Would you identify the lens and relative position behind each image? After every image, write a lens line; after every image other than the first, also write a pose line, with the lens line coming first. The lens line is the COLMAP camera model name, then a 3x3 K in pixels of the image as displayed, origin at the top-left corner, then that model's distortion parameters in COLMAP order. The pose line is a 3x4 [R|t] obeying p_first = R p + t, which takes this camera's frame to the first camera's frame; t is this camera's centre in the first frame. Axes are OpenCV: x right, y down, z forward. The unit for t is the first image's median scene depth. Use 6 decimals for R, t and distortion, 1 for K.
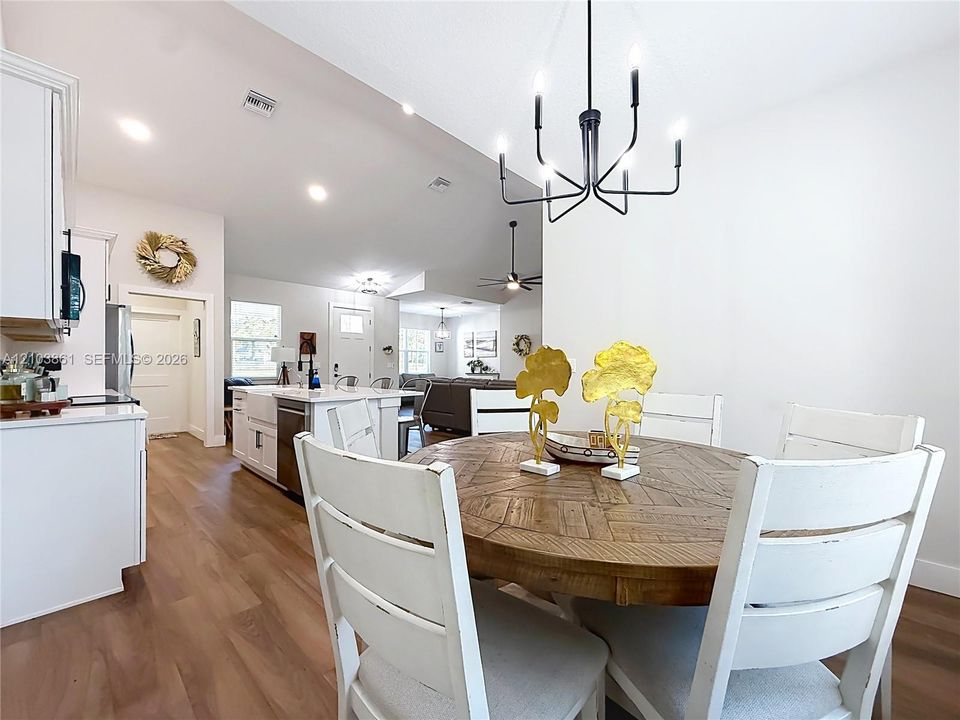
lens RADIAL K [[392.0, 0, 479.2], [0, 392.0, 367.4], [0, 0, 1]] dist [-0.002174, 0.000955]
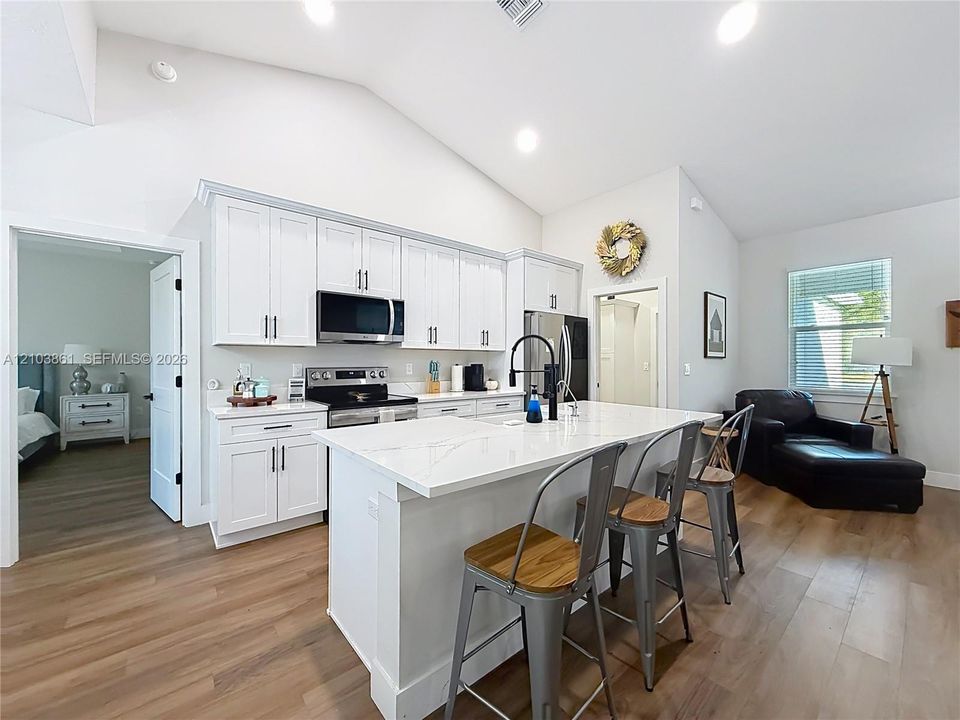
lens RADIAL K [[392.0, 0, 502.0], [0, 392.0, 361.2], [0, 0, 1]] dist [-0.002174, 0.000955]
pose [[-0.104305, -0.003708, -0.994538, 0.066207], [-0.005828, 0.999978, -0.003117, -0.012906], [0.994528, 0.005471, -0.104325, 0.489593]]
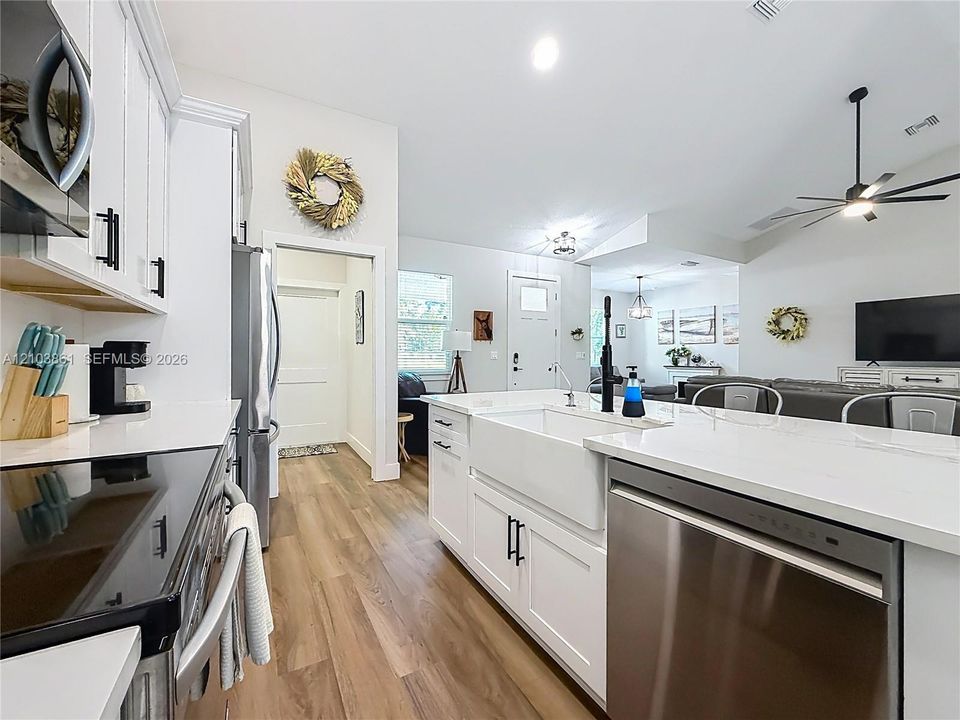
lens RADIAL K [[392.0, 0, 469.7], [0, 392.0, 355.0], [0, 0, 1]] dist [-0.002174, 0.000955]
pose [[0.949108, -0.001167, -0.314949, -0.216371], [-0.000409, 0.999988, -0.004938, -0.002177], [0.314951, 0.004815, 0.949096, 0.272305]]
